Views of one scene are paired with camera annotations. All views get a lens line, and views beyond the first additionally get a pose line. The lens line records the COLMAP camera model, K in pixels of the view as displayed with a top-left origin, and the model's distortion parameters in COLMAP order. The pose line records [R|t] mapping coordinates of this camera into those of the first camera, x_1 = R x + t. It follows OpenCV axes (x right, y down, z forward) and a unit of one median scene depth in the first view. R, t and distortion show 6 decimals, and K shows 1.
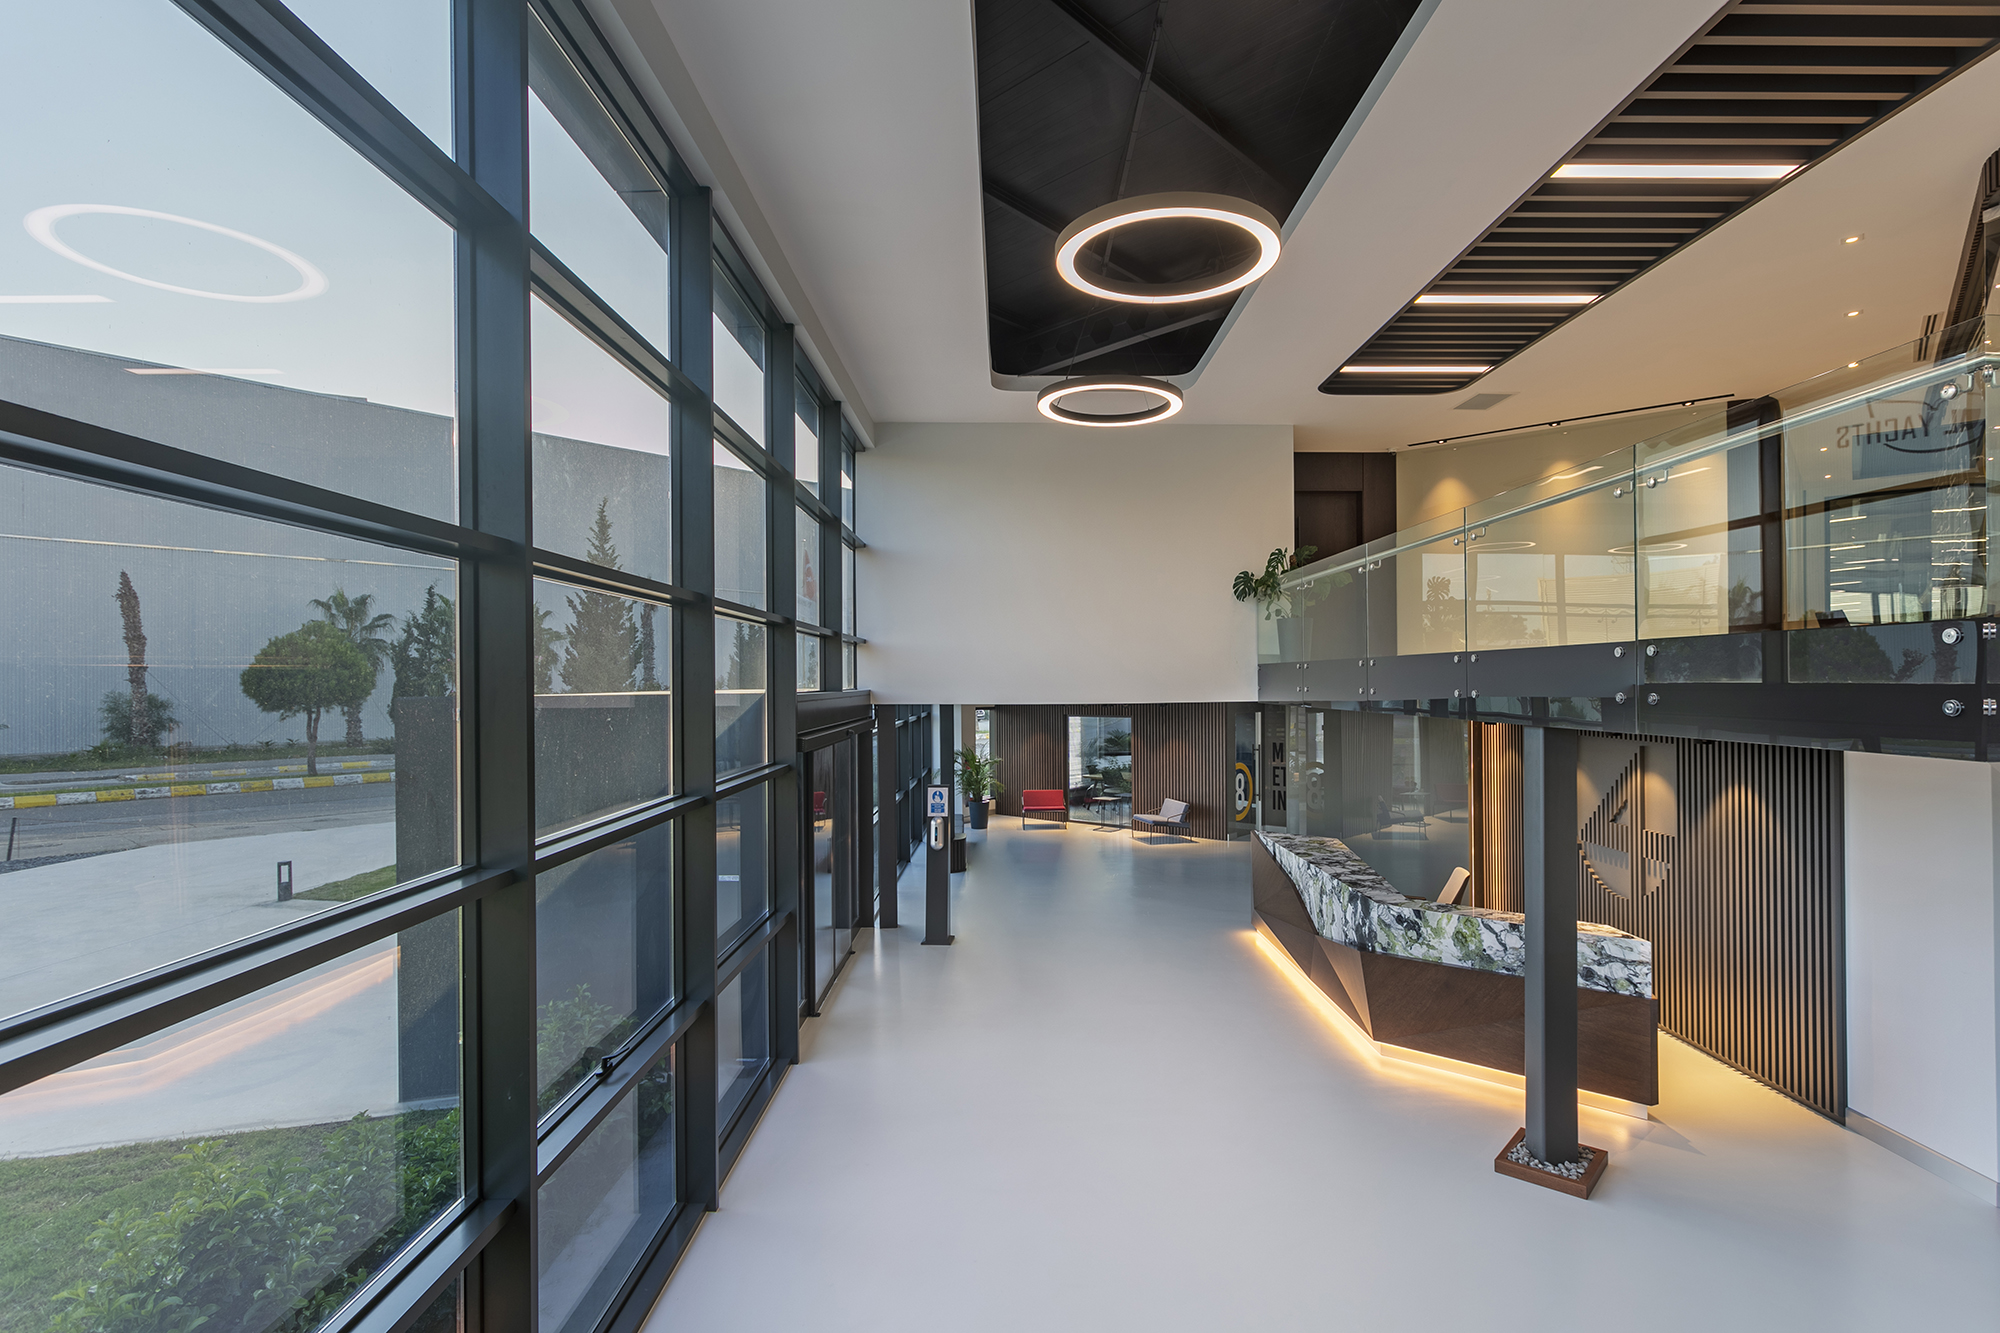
lens RADIAL K [[958.5, 0, 1002.1], [0, 958.5, 658.4], [0, 0, 1]] dist [0.004608, 0.001712]
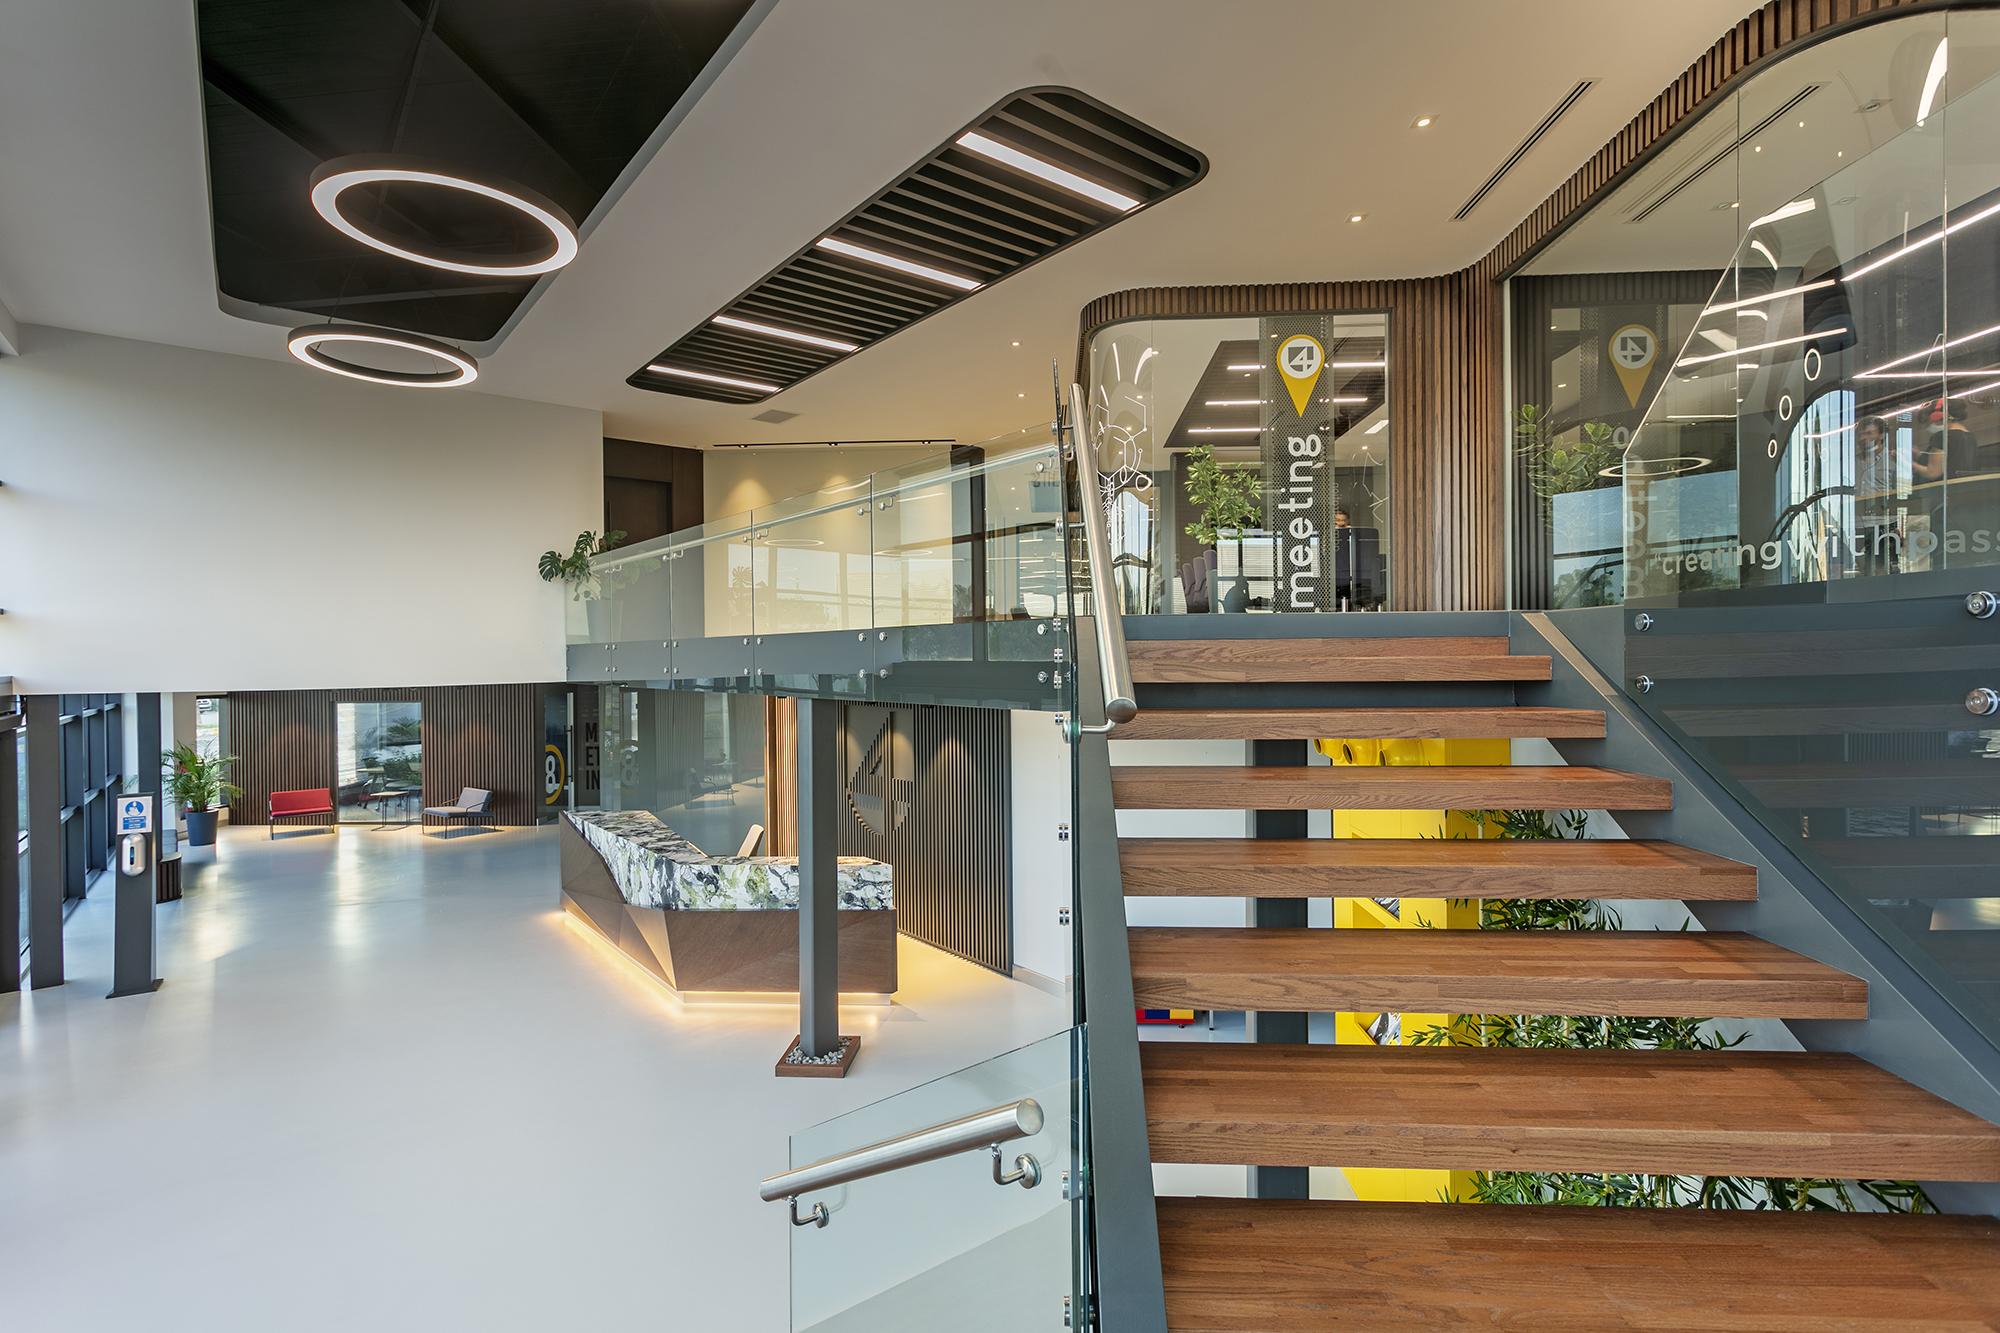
lens RADIAL K [[958.5, 0, 1002.1], [0, 958.5, 658.4], [0, 0, 1]] dist [0.004608, 0.001712]
pose [[0.783752, -0.003245, 0.621066, 0.001170], [-0.009861, 0.999795, 0.017667, -0.001973], [-0.620996, -0.019971, 0.783559, -0.069934]]
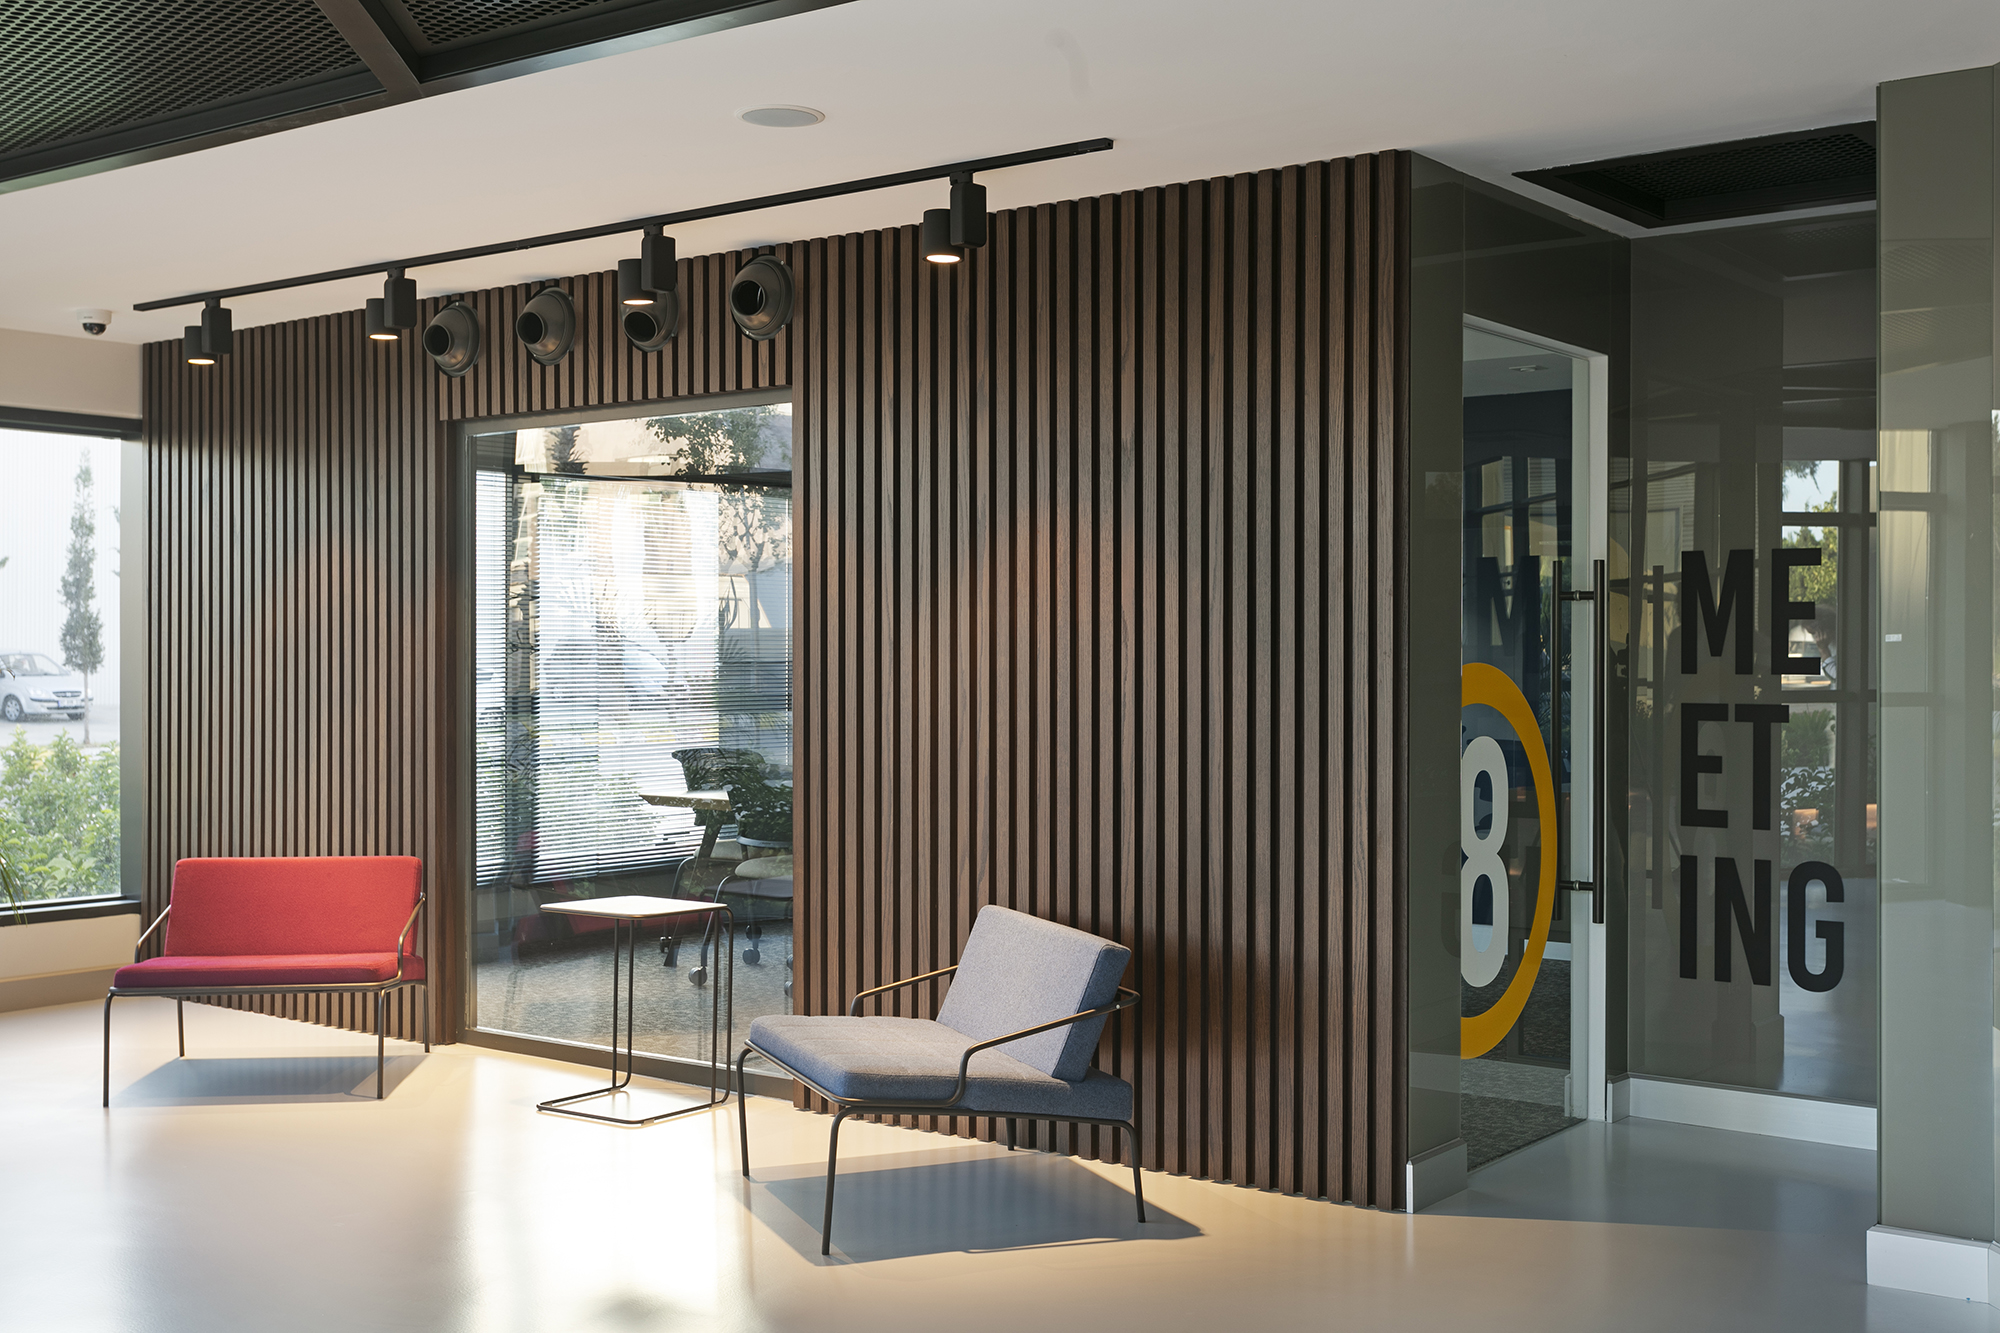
lens RADIAL K [[2188.1, 0, 1000.0], [0, 2188.1, 666.5], [0, 0, 1]] dist [0.001715, 0.000539]
pose [[0.996160, 0.011405, 0.086804, 0.189465], [-0.013387, 0.999662, 0.022290, 0.133925], [-0.086520, -0.023366, 0.995976, 0.879349]]
